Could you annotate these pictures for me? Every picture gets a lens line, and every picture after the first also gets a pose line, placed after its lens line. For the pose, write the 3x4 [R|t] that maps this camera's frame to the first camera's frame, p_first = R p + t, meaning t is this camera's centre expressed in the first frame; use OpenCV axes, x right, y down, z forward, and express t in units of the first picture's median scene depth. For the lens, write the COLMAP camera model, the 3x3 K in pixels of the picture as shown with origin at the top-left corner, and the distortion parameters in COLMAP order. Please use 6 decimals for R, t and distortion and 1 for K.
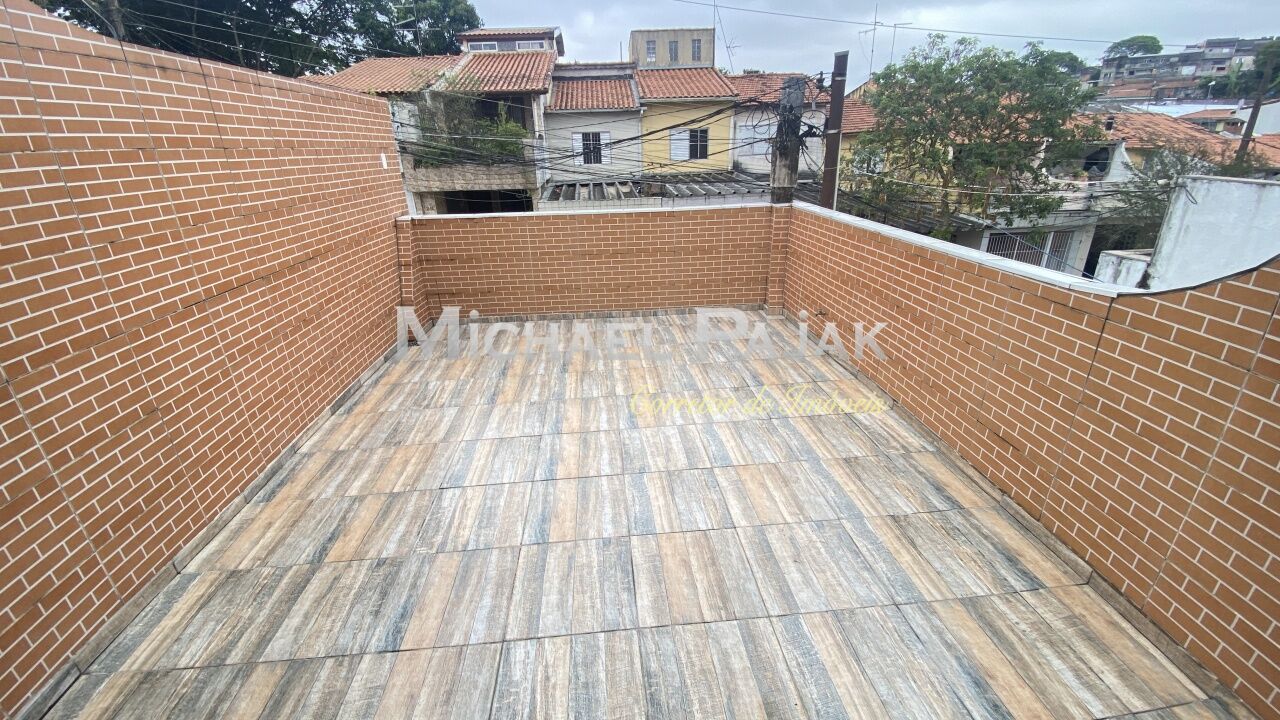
lens RADIAL K [[520.5, 0, 635.6], [0, 520.5, 362.8], [0, 0, 1]] dist [0.023637, -0.021262]
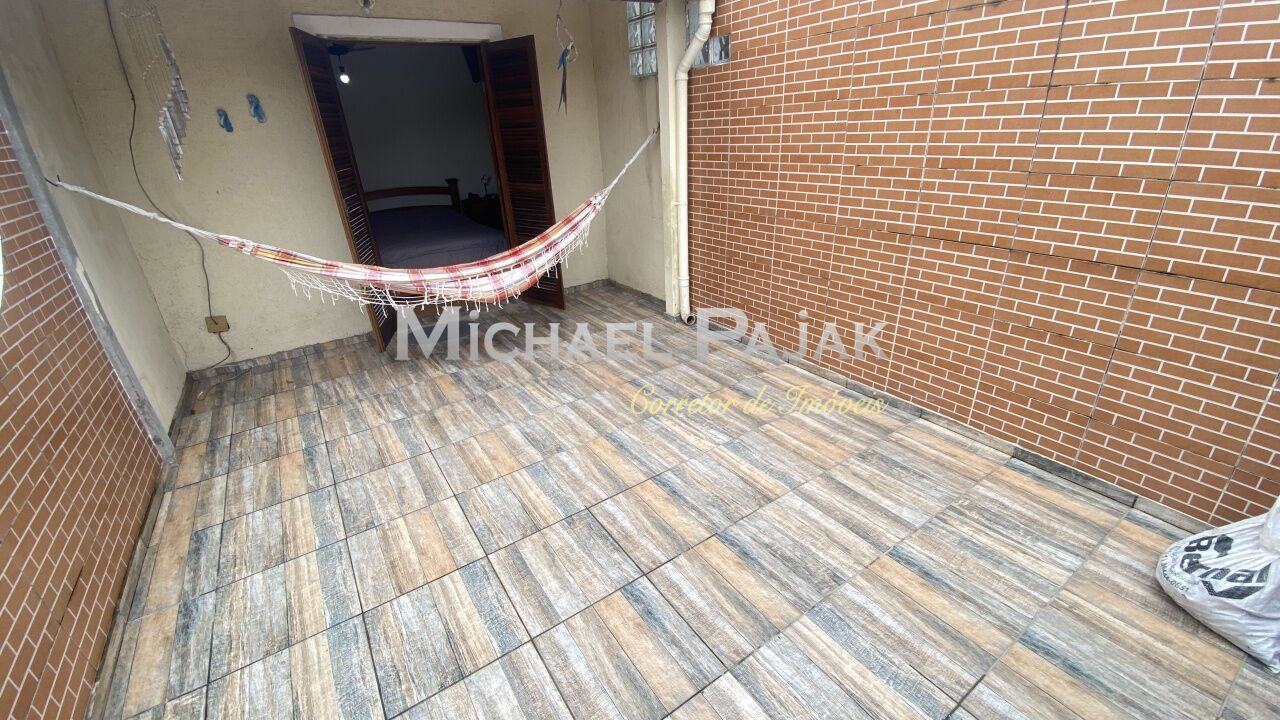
lens RADIAL K [[520.5, 0, 635.6], [0, 520.5, 362.8], [0, 0, 1]] dist [0.023637, -0.021262]
pose [[-0.873503, 0.272957, -0.403097, 0.199901], [-0.106443, 0.700899, 0.705273, -0.609662], [0.475040, 0.658965, -0.583183, 1.448920]]
